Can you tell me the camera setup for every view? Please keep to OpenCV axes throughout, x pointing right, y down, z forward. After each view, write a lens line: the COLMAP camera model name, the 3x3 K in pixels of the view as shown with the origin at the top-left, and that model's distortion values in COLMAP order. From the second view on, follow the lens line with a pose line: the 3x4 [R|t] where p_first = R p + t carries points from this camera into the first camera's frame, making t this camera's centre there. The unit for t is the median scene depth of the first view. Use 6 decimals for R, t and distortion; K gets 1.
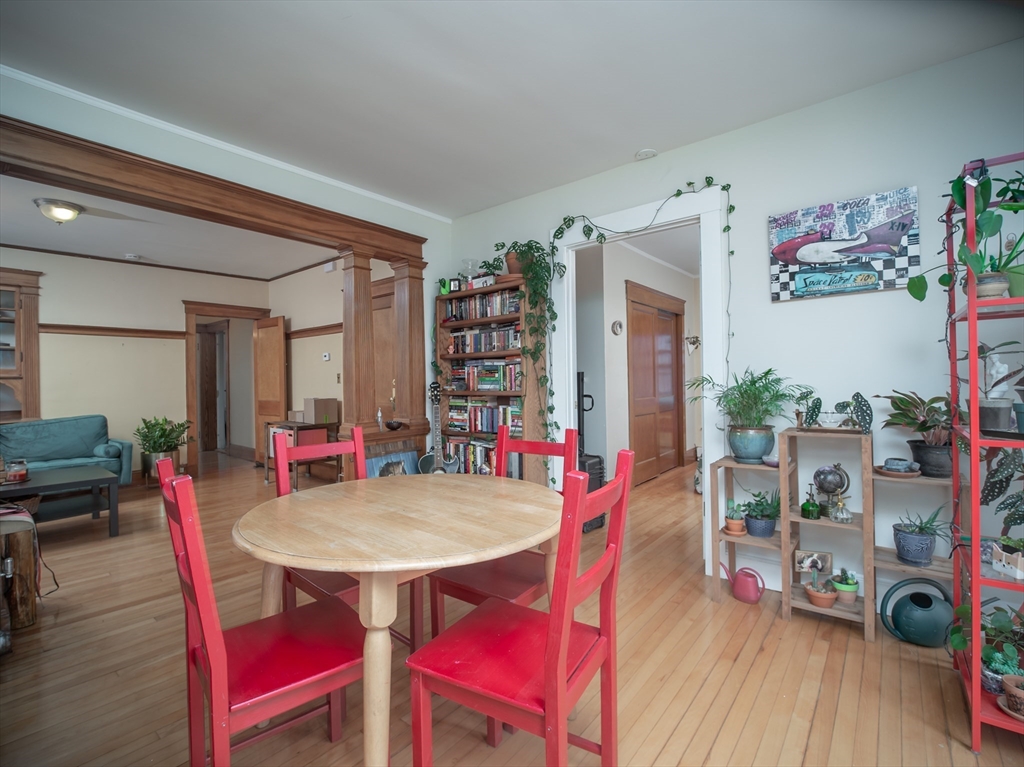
lens RADIAL K [[485.5, 0, 513.4], [0, 485.5, 386.2], [0, 0, 1]] dist [-0.018168, -0.000666]
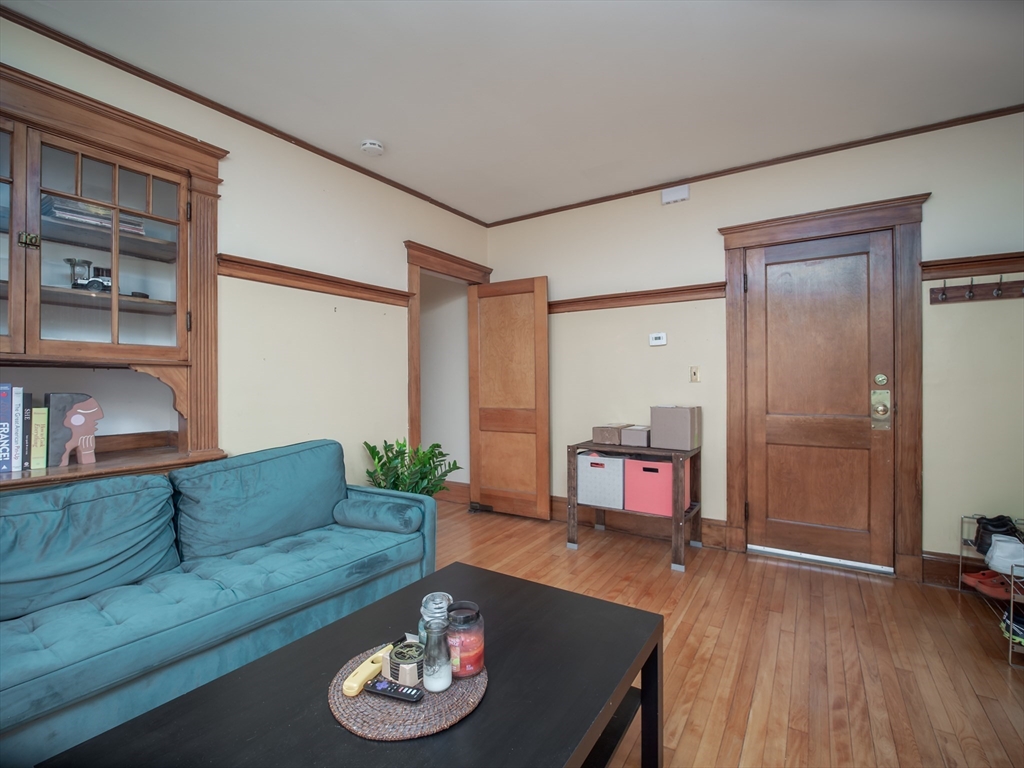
lens RADIAL K [[485.5, 0, 539.2], [0, 485.5, 384.1], [0, 0, 1]] dist [-0.018168, -0.000666]
pose [[0.990872, 0.005412, 0.134696, -0.734888], [-0.004073, 0.999940, -0.010213, 0.004798], [-0.134744, 0.009571, 0.990834, 0.468865]]
